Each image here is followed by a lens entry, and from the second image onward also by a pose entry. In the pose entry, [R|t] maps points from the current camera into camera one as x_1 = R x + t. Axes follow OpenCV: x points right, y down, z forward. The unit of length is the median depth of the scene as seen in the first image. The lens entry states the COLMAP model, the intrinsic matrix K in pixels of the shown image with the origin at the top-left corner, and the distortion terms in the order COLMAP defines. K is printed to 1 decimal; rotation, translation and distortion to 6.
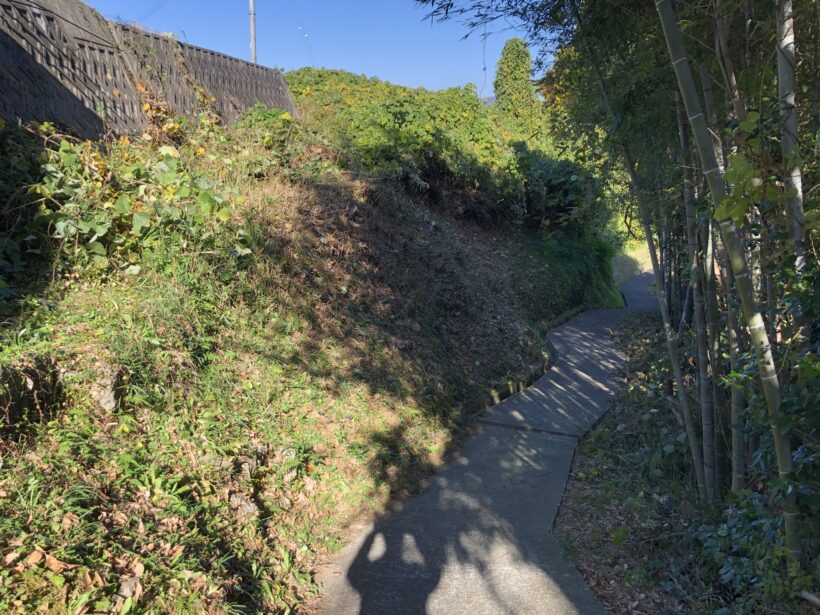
lens RADIAL K [[660.9, 0, 410.1], [0, 660.9, 307.5], [0, 0, 1]] dist [0.014659, 0.003996]
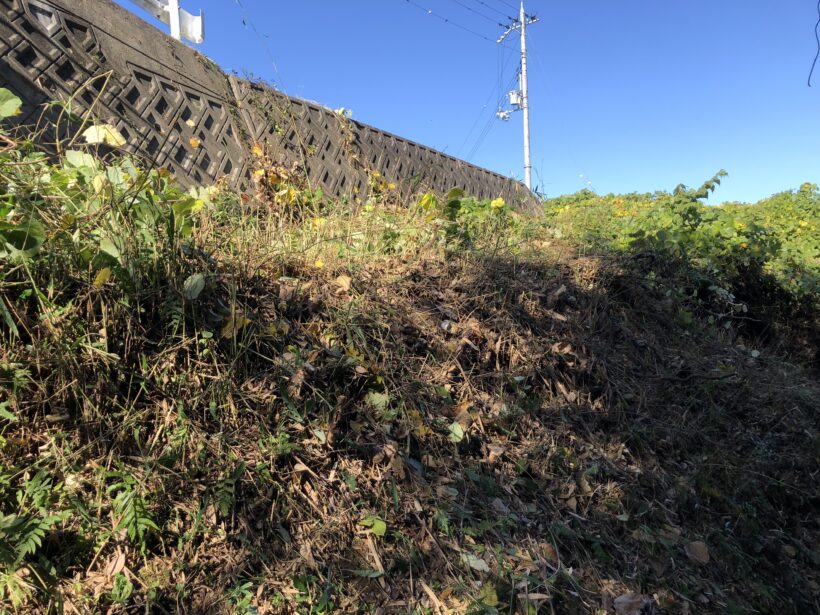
lens RADIAL K [[660.9, 0, 408.3], [0, 660.9, 308.9], [0, 0, 1]] dist [0.014659, 0.003996]
pose [[0.892722, -0.070085, -0.445124, 0.030330], [-0.054577, 0.963741, -0.261200, 0.003460], [0.447290, 0.257473, 0.856528, 0.419723]]
